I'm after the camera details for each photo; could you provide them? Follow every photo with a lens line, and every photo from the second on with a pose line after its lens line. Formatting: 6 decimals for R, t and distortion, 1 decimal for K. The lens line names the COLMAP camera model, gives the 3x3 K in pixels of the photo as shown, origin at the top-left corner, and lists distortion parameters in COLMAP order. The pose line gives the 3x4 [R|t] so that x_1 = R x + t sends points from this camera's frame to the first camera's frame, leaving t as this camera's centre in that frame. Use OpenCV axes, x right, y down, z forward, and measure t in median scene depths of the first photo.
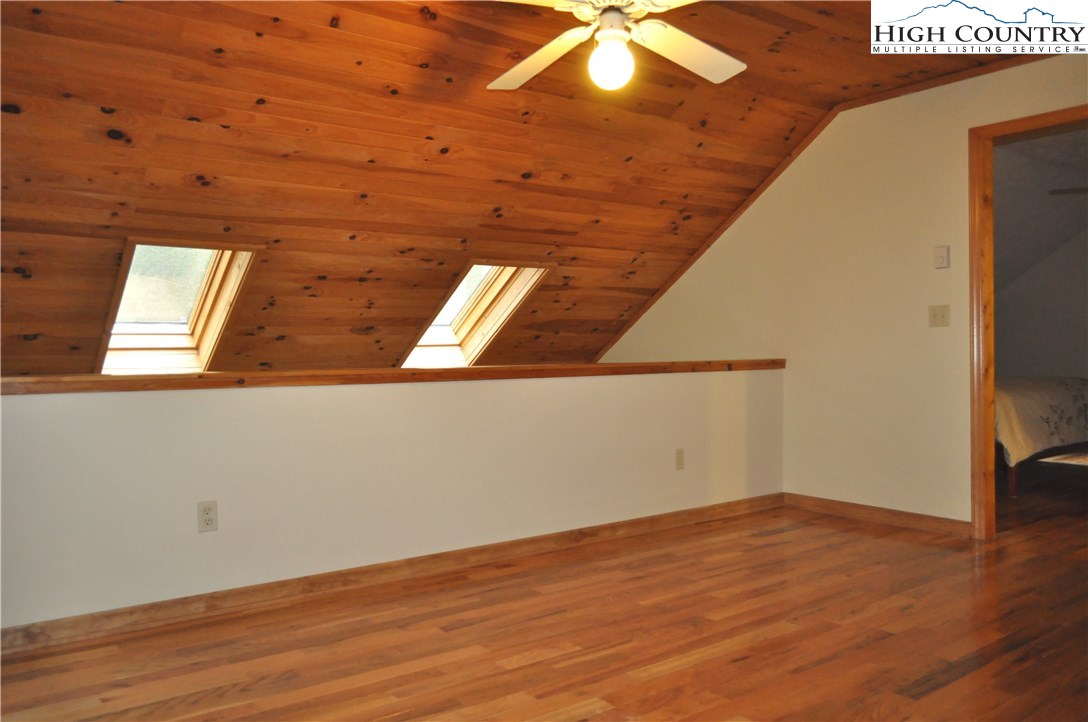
lens RADIAL K [[858.0, 0, 546.8], [0, 858.0, 357.7], [0, 0, 1]] dist [-0.017395, -0.004903]
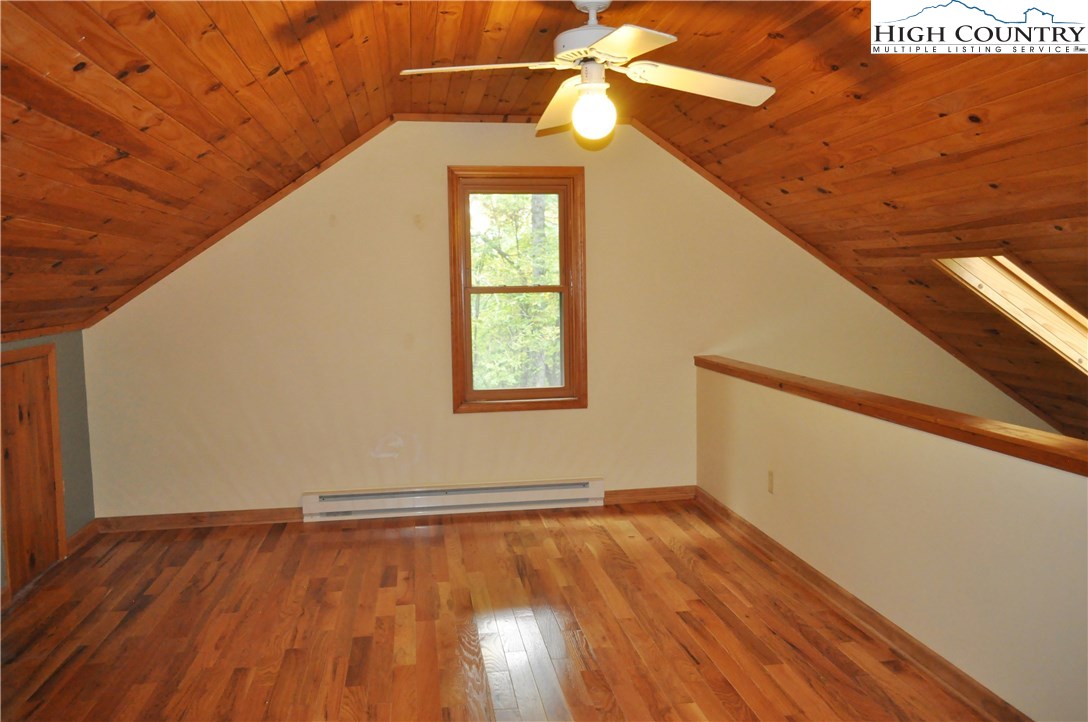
lens RADIAL K [[858.0, 0, 546.3], [0, 858.0, 362.1], [0, 0, 1]] dist [-0.017395, -0.004903]
pose [[-0.462835, 0.095063, -0.881332, 0.775603], [0.015097, 0.994934, 0.099388, -0.117848], [0.886316, 0.032695, -0.461926, 1.085054]]
